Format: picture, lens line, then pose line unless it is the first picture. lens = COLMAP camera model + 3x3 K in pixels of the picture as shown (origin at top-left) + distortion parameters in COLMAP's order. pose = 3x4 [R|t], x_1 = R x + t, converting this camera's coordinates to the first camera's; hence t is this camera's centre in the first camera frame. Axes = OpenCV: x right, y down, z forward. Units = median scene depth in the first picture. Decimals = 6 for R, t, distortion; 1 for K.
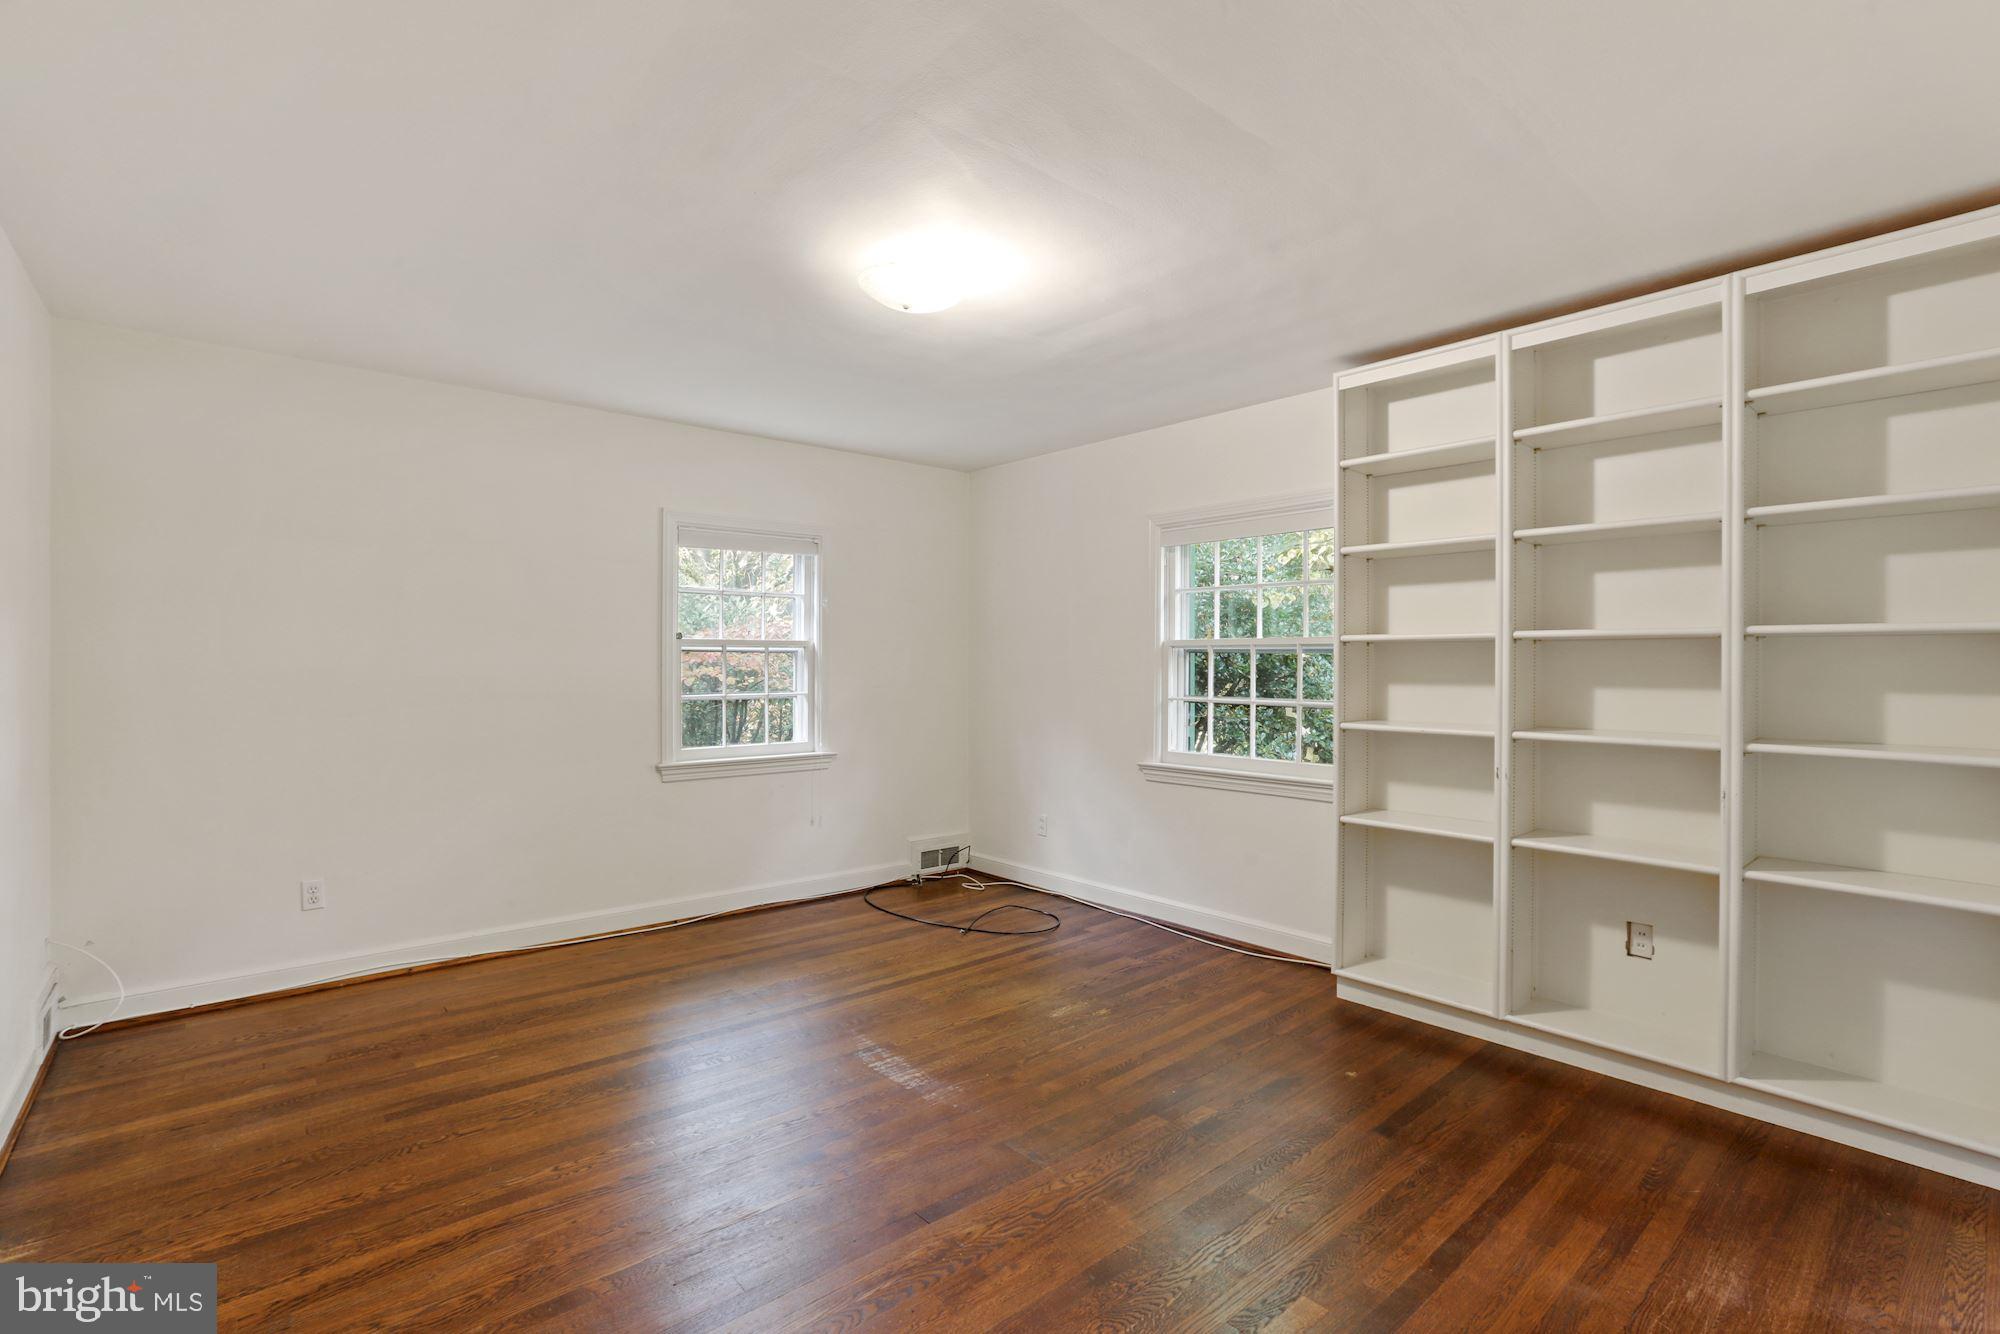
lens RADIAL K [[908.3, 0, 999.6], [0, 908.3, 662.4], [0, 0, 1]] dist [-0.034048, 0.000163]
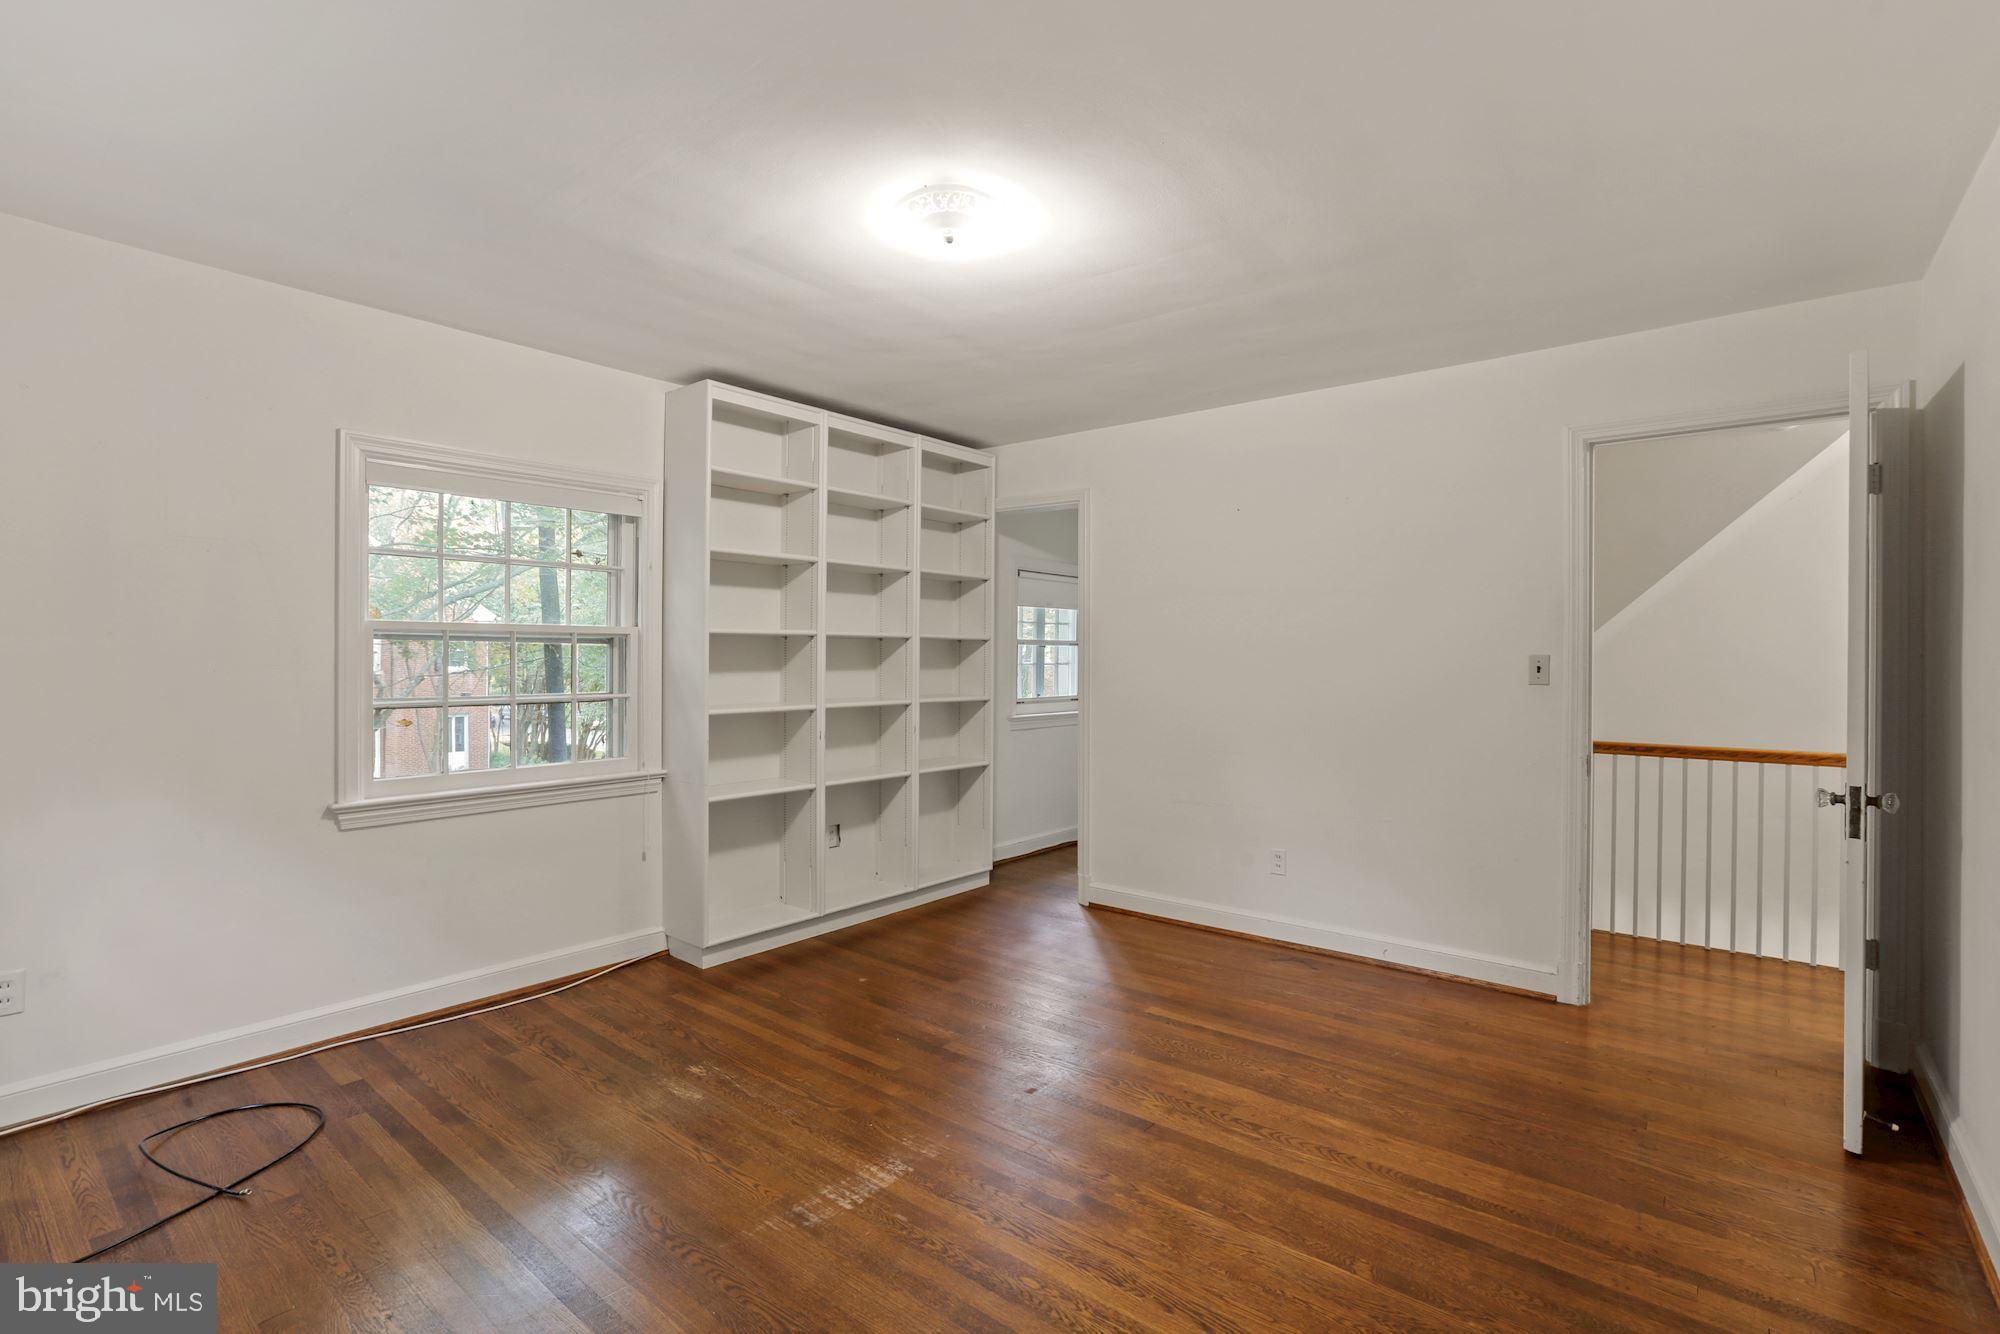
lens RADIAL K [[908.3, 0, 999.6], [0, 908.3, 662.4], [0, 0, 1]] dist [-0.034048, 0.000163]
pose [[-0.170166, -0.010493, 0.985359, -0.711296], [-0.006267, 0.999935, 0.009566, -0.001818], [-0.985395, -0.004547, -0.170221, 0.818701]]
